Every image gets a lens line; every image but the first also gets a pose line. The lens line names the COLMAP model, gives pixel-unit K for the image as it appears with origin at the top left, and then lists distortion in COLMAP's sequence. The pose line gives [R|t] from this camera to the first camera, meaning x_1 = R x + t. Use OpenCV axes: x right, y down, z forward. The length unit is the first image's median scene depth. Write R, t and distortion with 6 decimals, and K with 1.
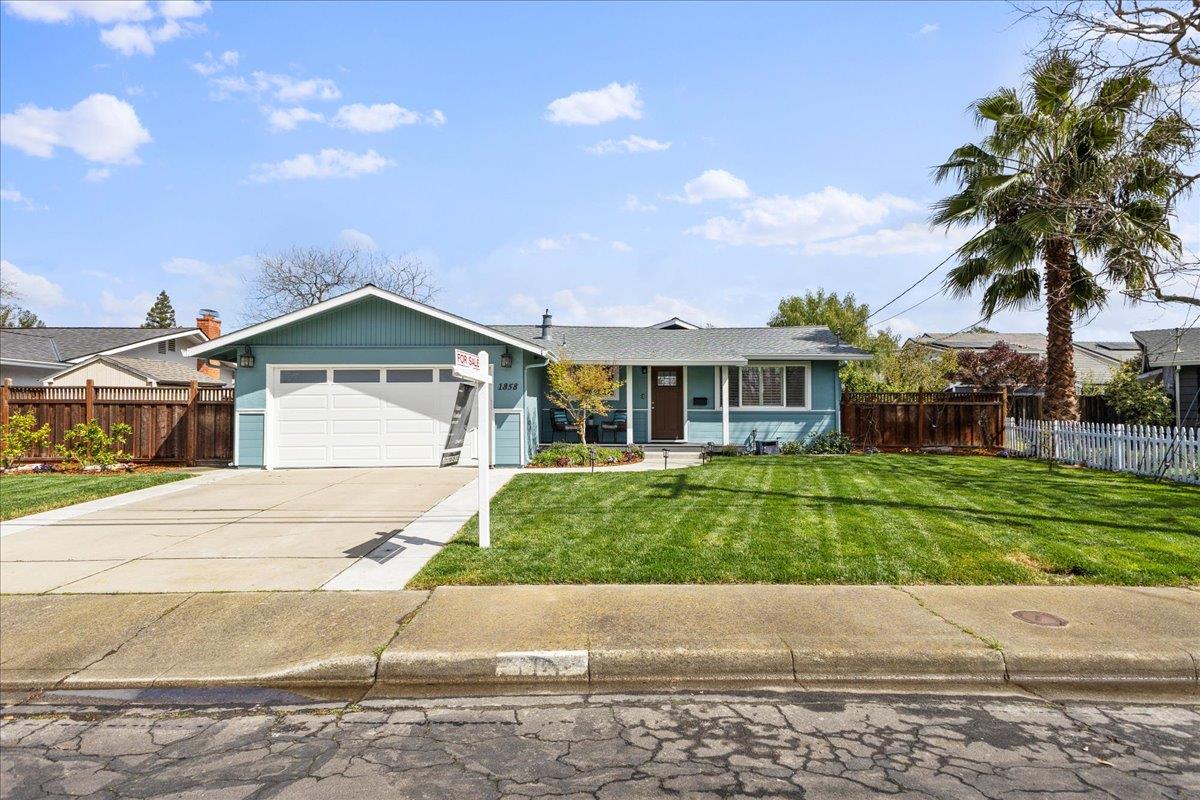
lens RADIAL K [[572.3, 0, 600.2], [0, 572.3, 416.1], [0, 0, 1]] dist [0.012889, -0.000136]
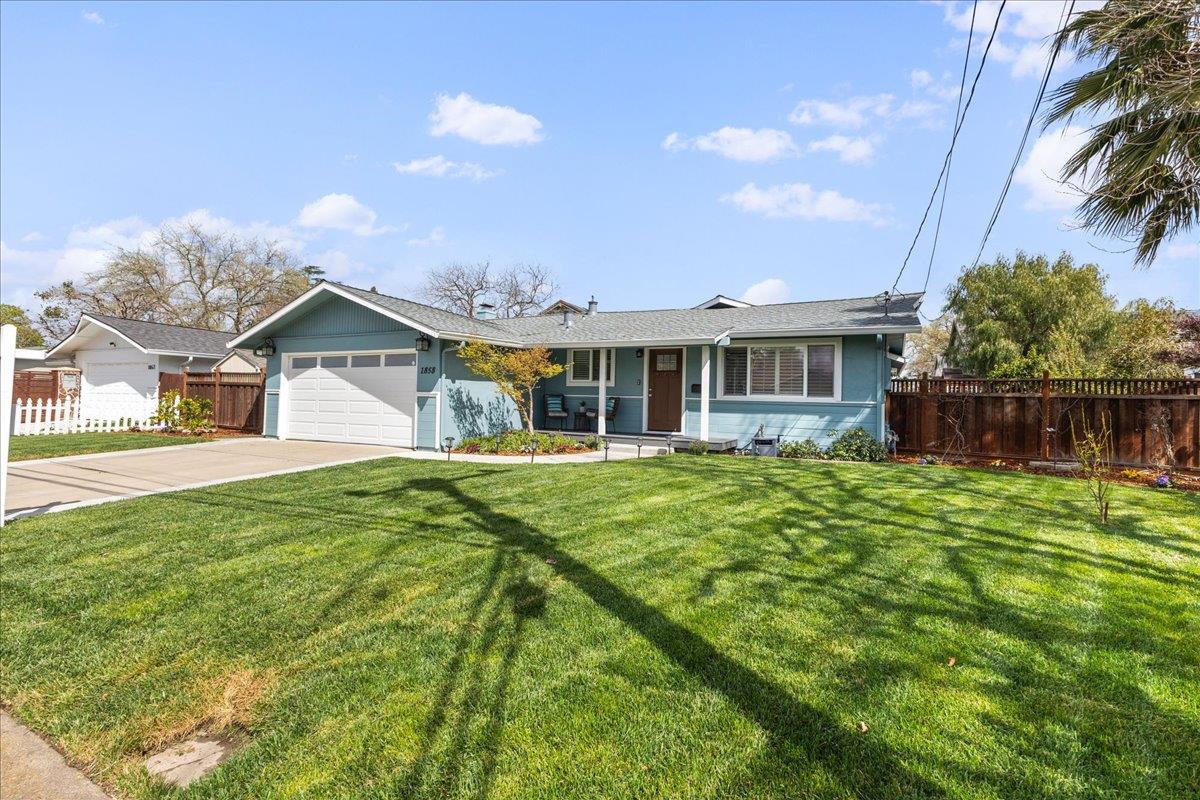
lens RADIAL K [[516.4, 0, 600.0], [0, 516.4, 400.0], [0, 0, 1]] dist [0.014193, 0.000237]
pose [[0.896831, 0.020614, -0.441894, 0.455119], [-0.023641, 0.999720, -0.001343, -0.004345], [0.441742, 0.011651, 0.897066, 0.276424]]
